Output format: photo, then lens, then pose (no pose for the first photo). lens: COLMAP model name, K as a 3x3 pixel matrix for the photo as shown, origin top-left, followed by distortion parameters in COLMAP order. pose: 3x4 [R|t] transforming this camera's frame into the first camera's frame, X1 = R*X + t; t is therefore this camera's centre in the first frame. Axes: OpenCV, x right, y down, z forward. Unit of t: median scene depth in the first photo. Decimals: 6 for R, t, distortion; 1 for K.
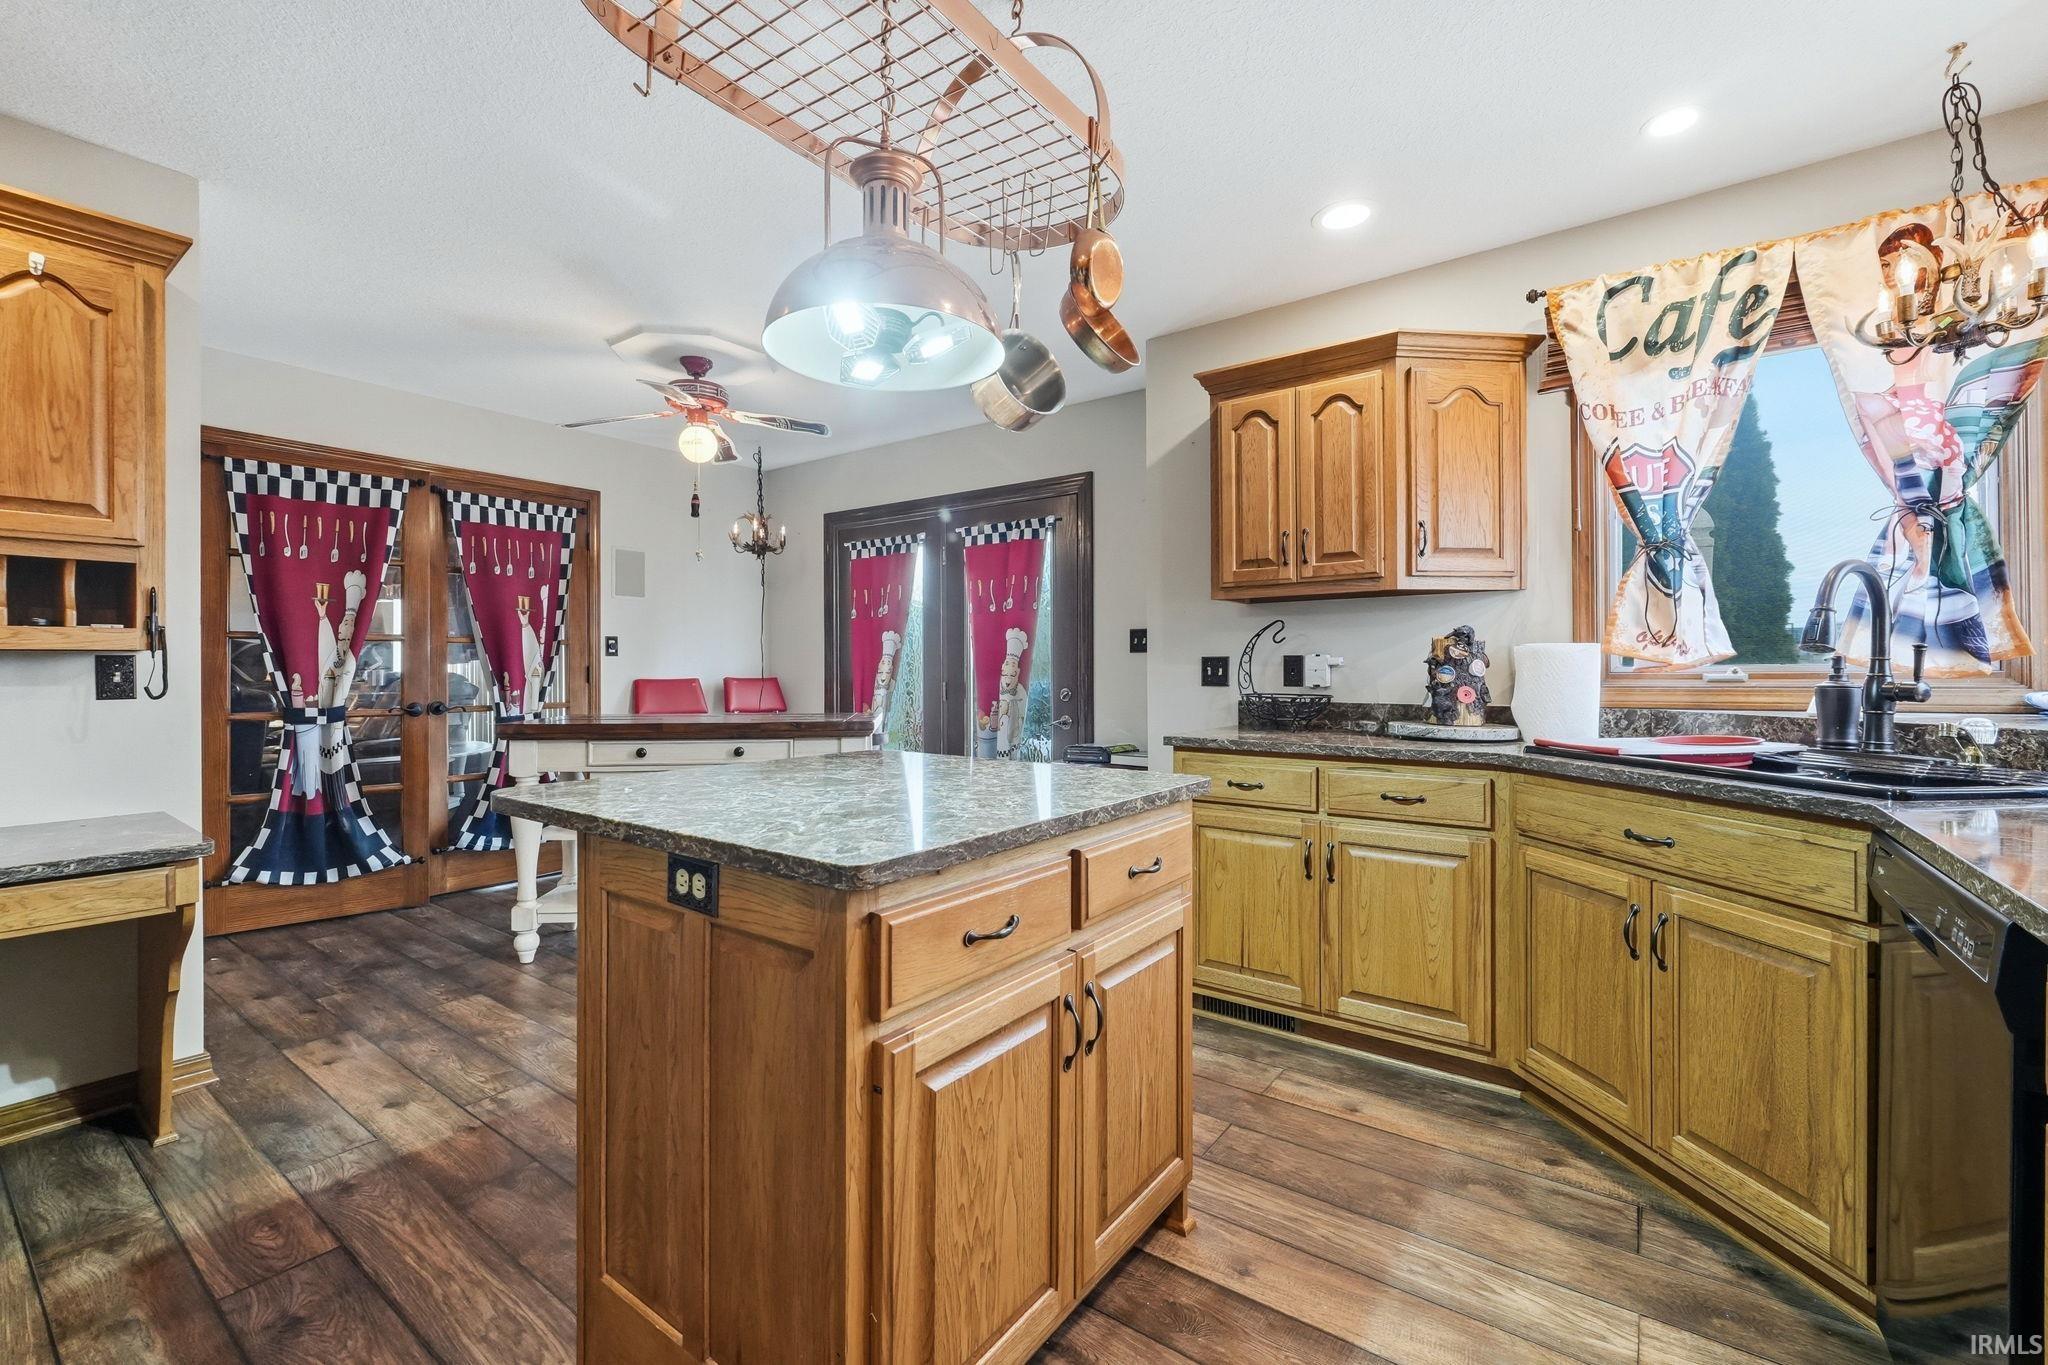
lens RADIAL K [[864.4, 0, 1021.6], [0, 864.4, 668.9], [0, 0, 1]] dist [-0.001362, -0.000284]
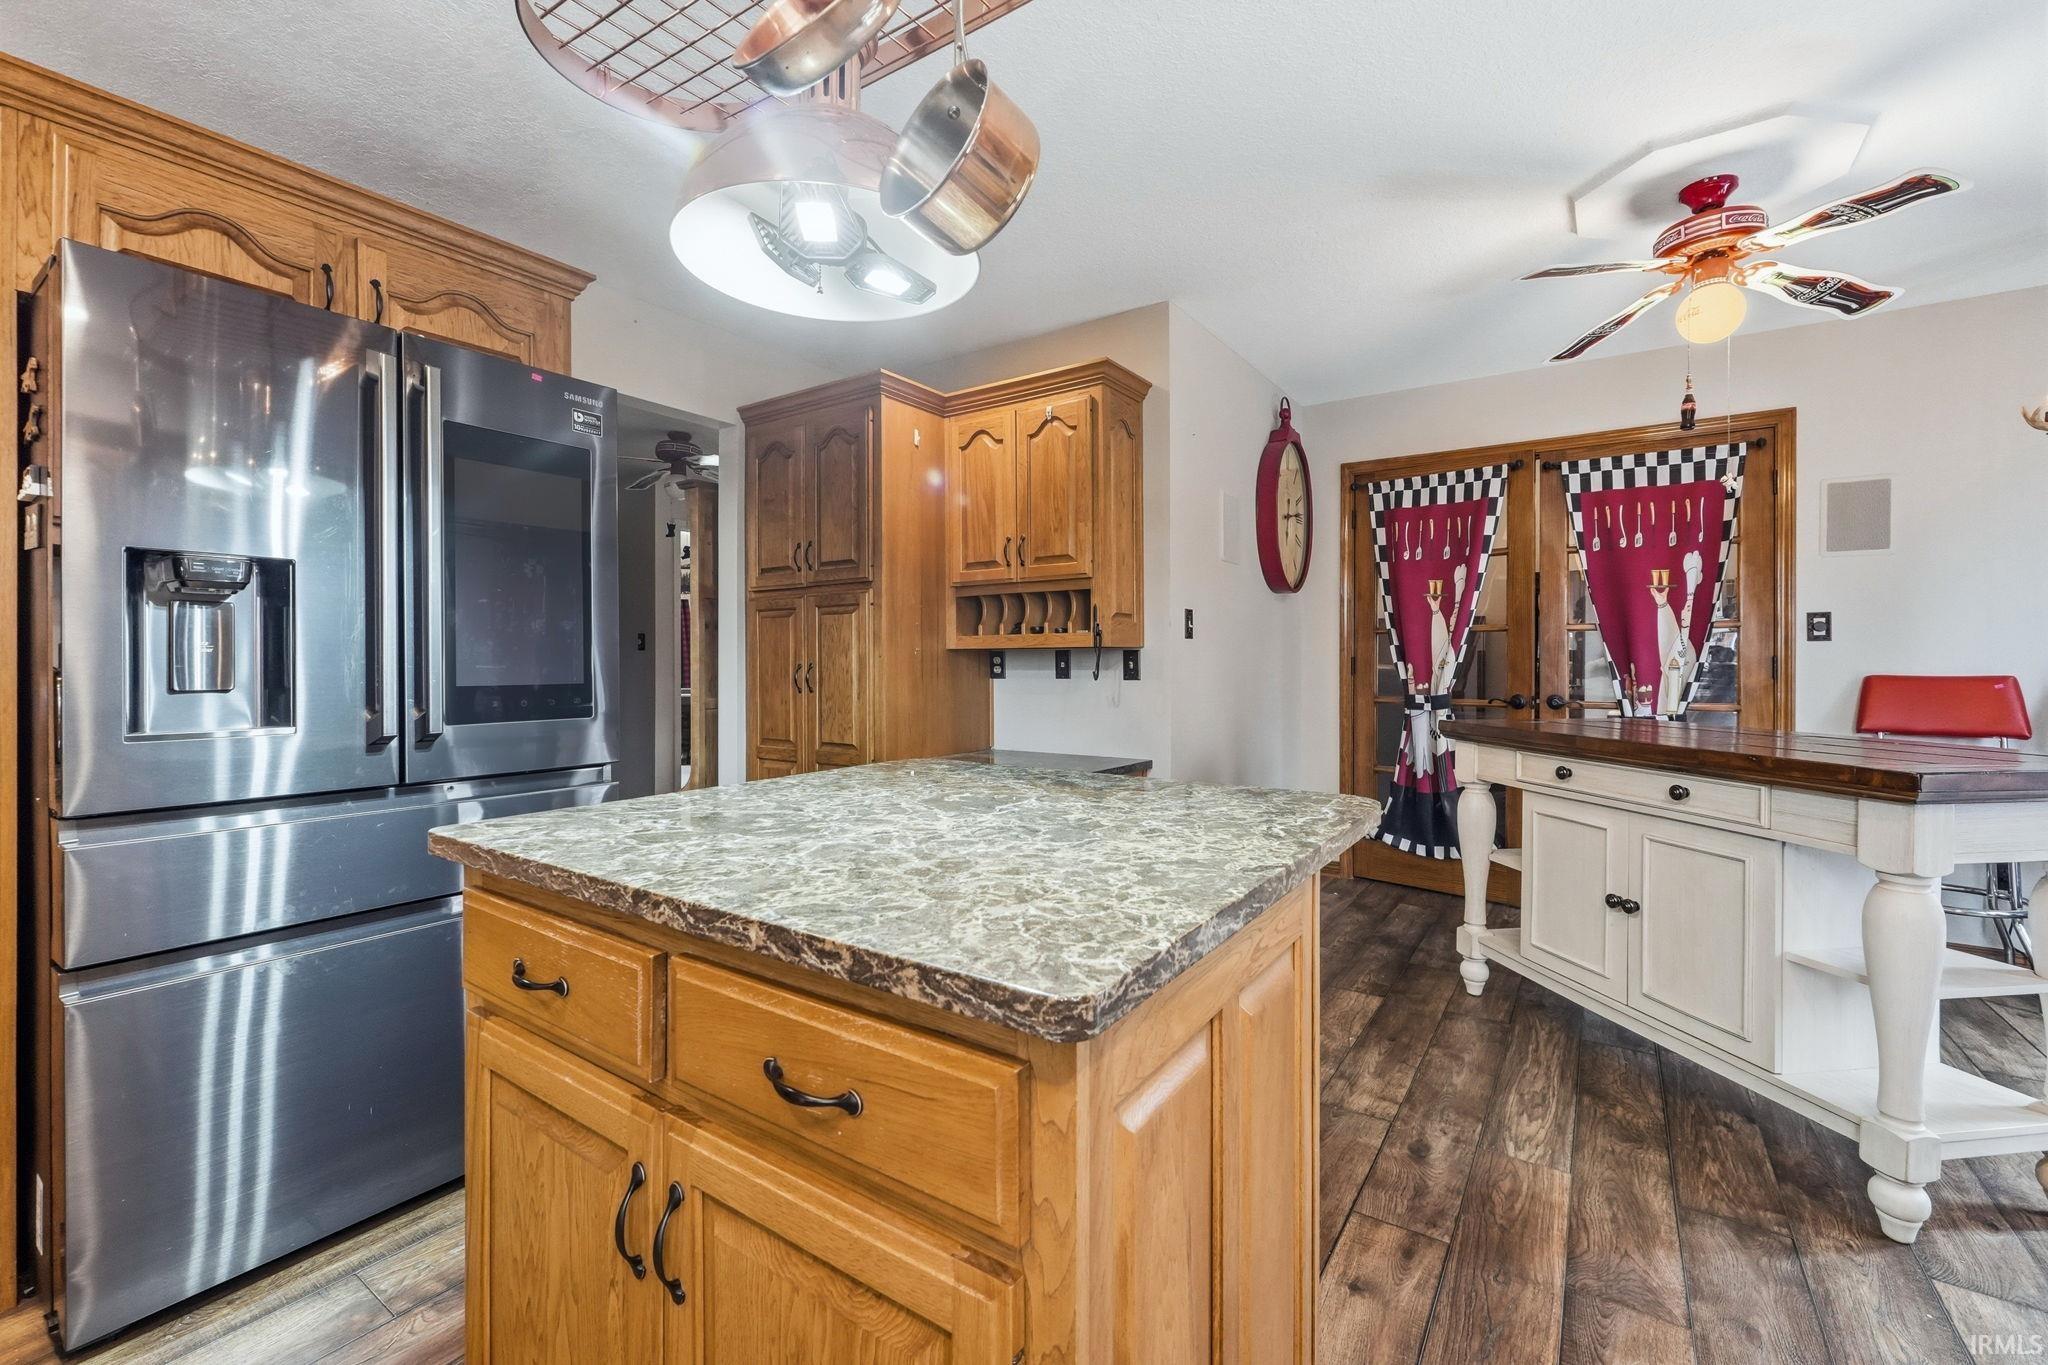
lens RADIAL K [[864.4, 0, 1021.6], [0, 864.4, 668.9], [0, 0, 1]] dist [-0.001362, -0.000284]
pose [[0.035937, 0.011661, -0.999286, 0.250881], [-0.000198, 0.999932, 0.011661, -0.000773], [0.999354, -0.000221, 0.035937, 0.445787]]
